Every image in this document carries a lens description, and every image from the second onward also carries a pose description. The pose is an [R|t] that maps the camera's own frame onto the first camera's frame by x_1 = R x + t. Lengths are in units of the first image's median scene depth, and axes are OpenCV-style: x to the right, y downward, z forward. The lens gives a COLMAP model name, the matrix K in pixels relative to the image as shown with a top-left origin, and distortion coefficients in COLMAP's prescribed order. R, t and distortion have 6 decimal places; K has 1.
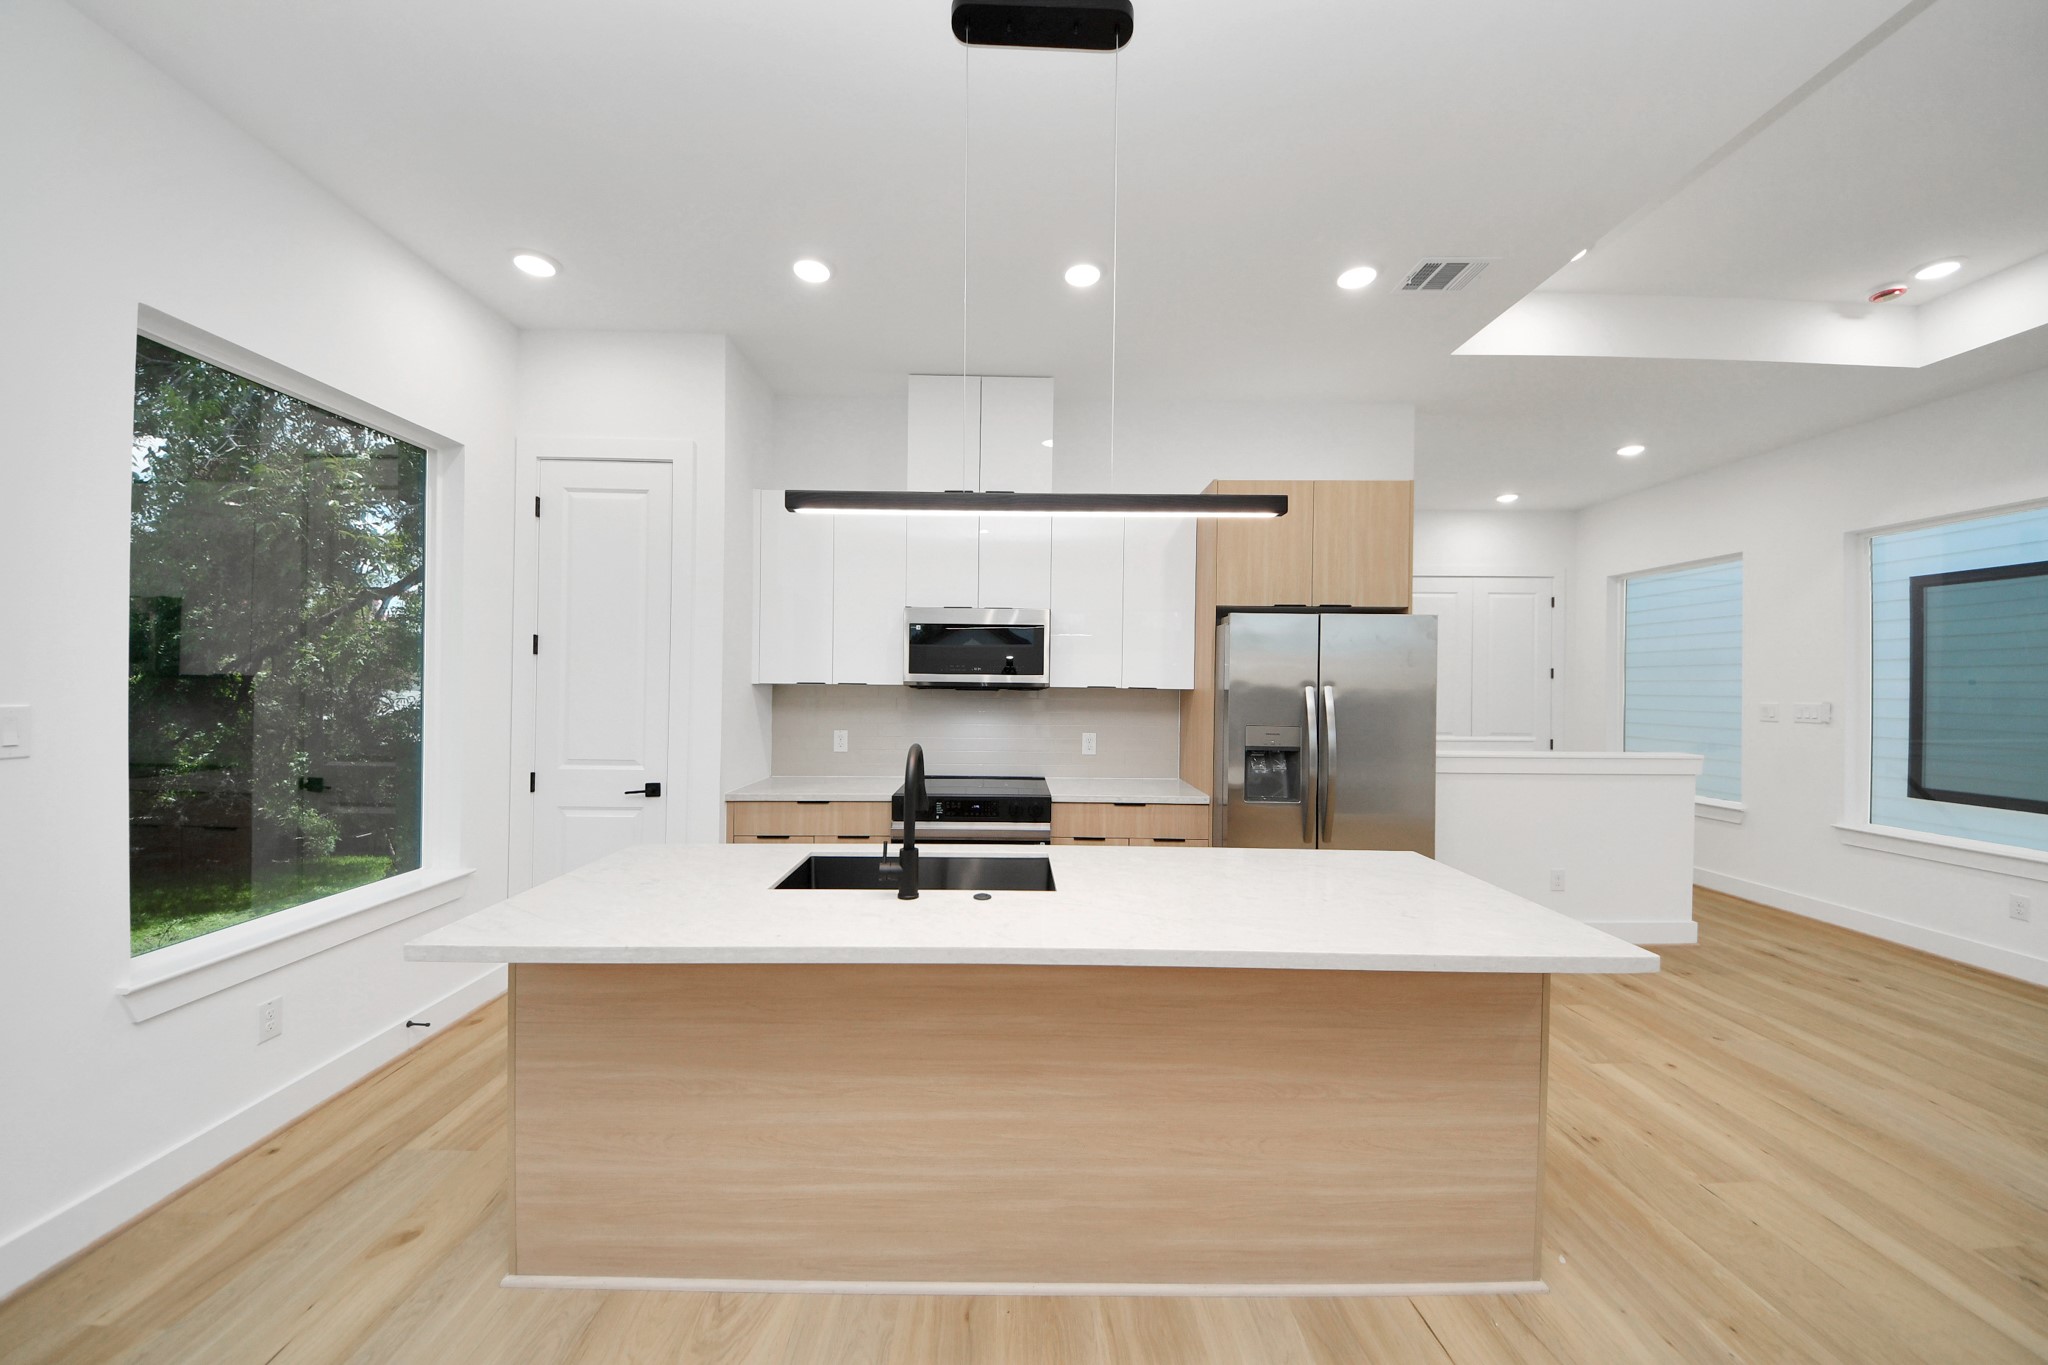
lens RADIAL K [[721.0, 0, 1013.6], [0, 721.0, 681.1], [0, 0, 1]] dist [0.025261, -0.017412]
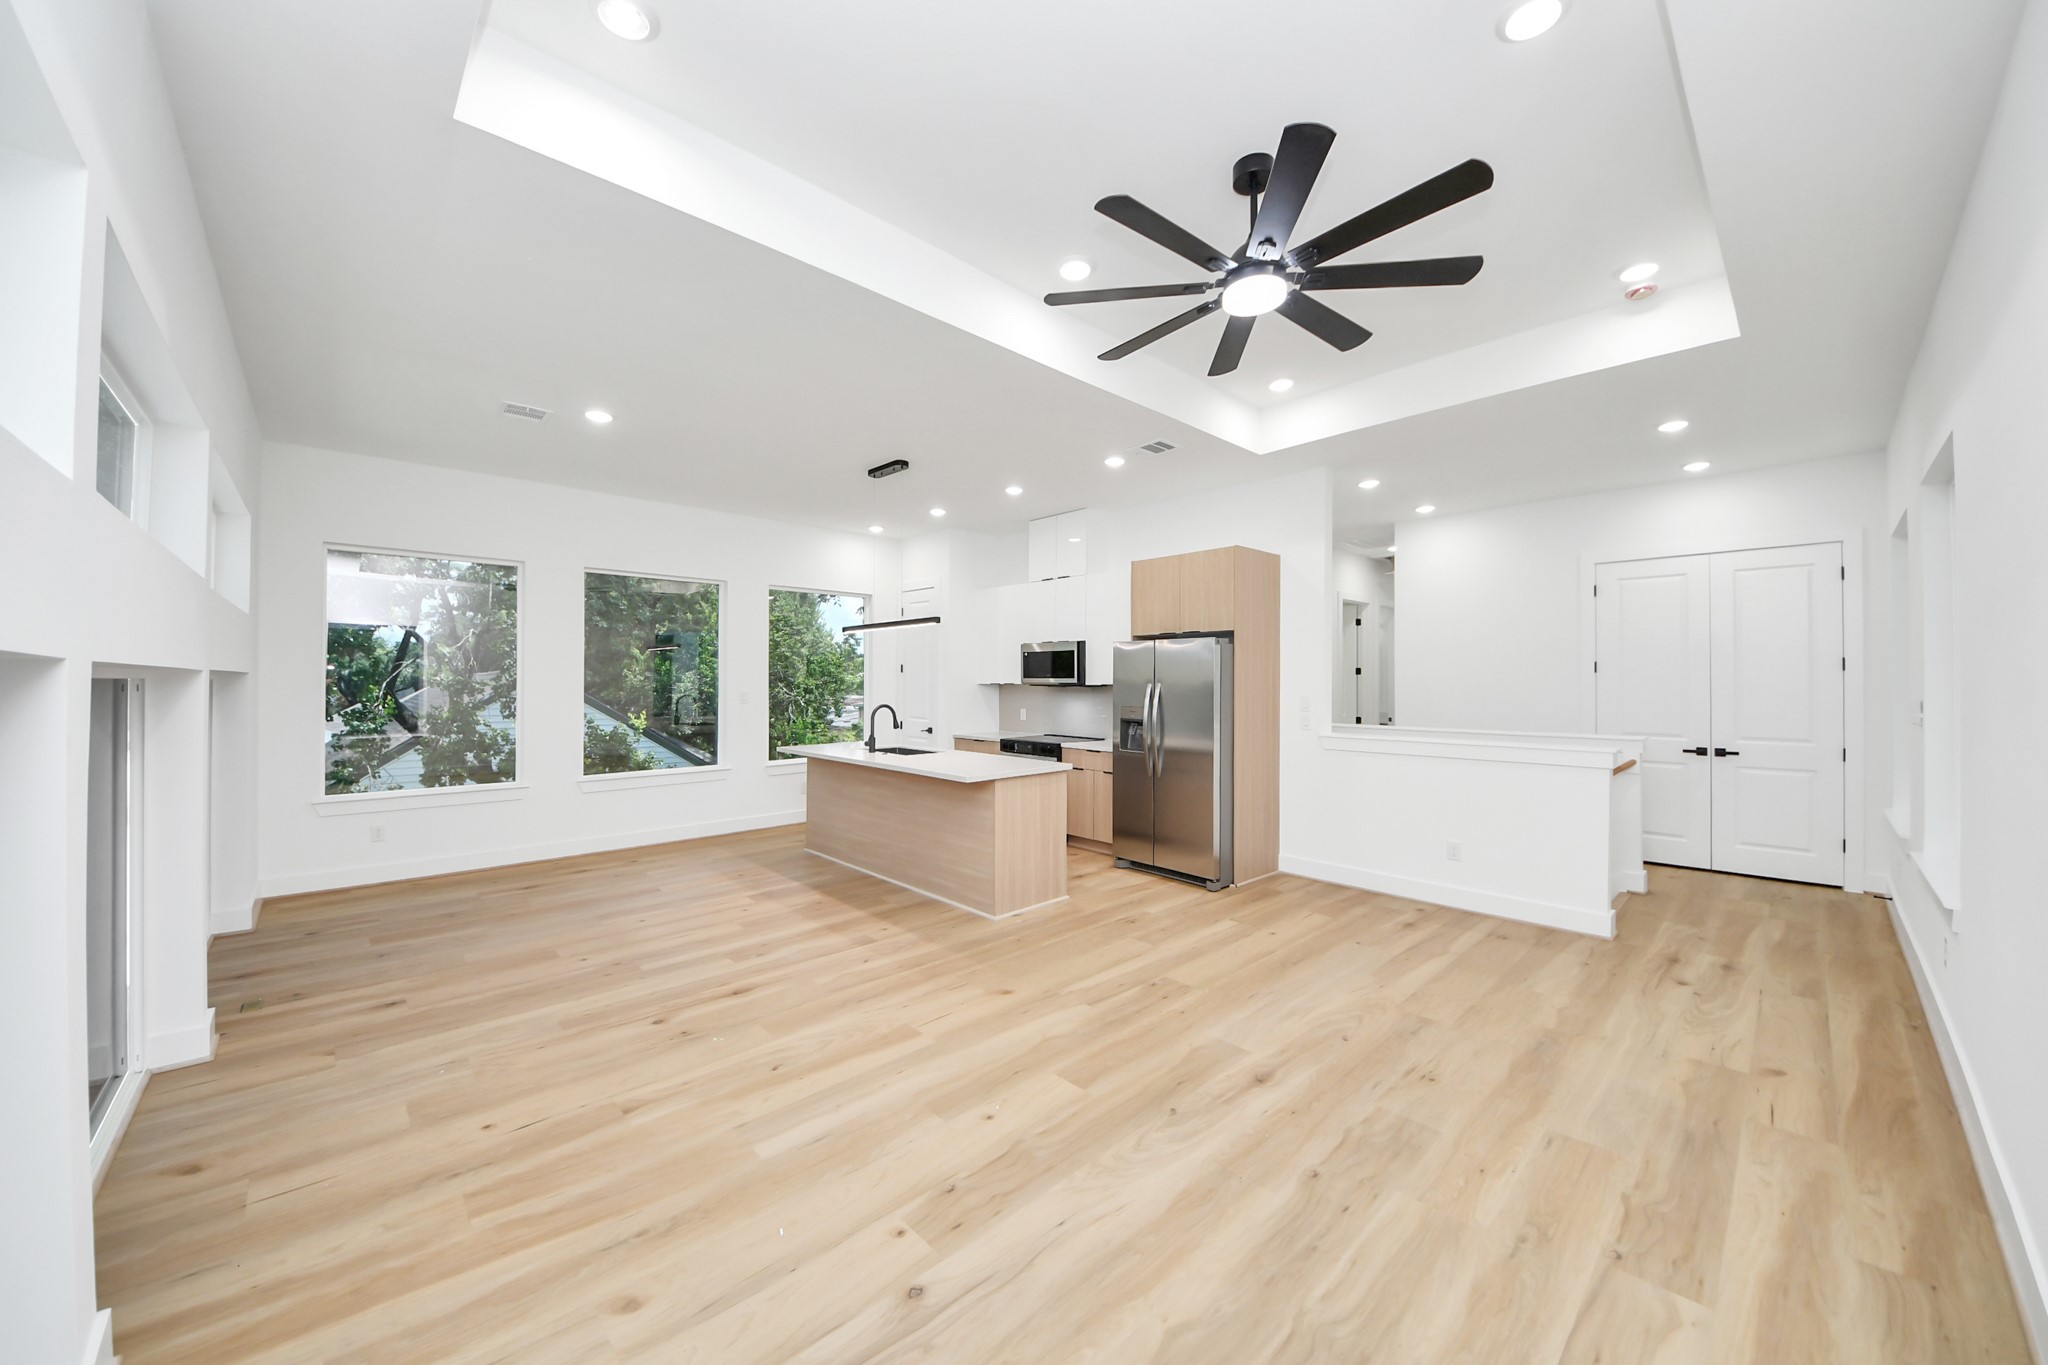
lens RADIAL K [[730.1, 0, 1022.7], [0, 730.1, 671.0], [0, 0, 1]] dist [0.018927, -0.015016]
pose [[0.679161, -0.018451, -0.733757, 1.415877], [0.006522, 0.999796, -0.019104, 0.008756], [0.733960, 0.008190, 0.679143, -0.354842]]
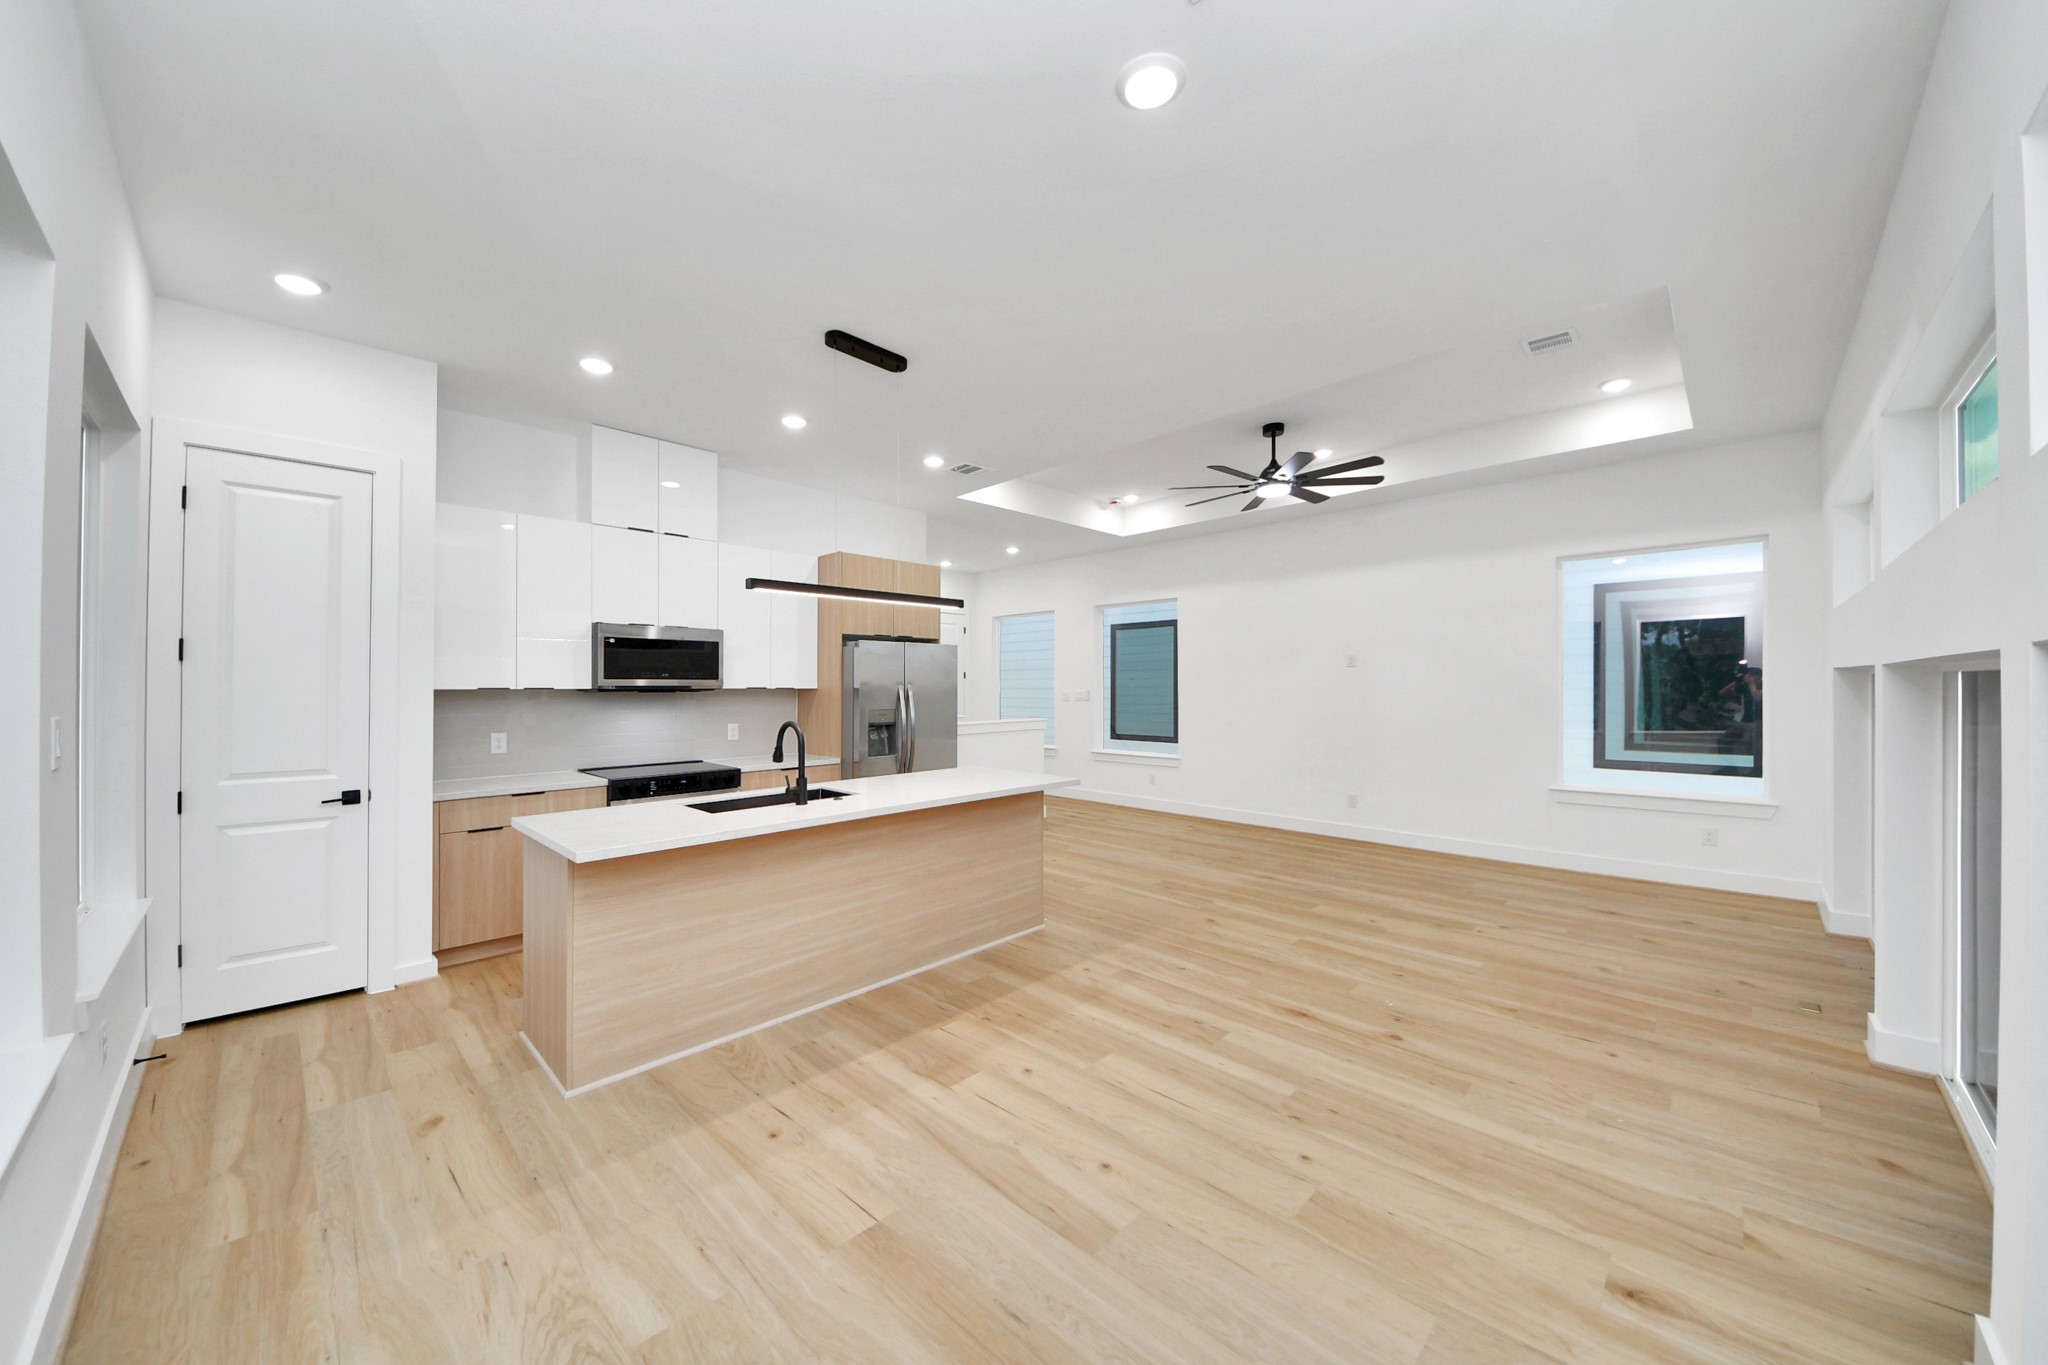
lens RADIAL K [[721.0, 0, 1013.6], [0, 721.0, 681.1], [0, 0, 1]] dist [0.025261, -0.017412]
pose [[0.711060, -0.008388, 0.703081, -0.561481], [0.008259, 0.999959, 0.003577, -0.006131], [-0.703083, 0.003264, 0.711100, -0.360021]]
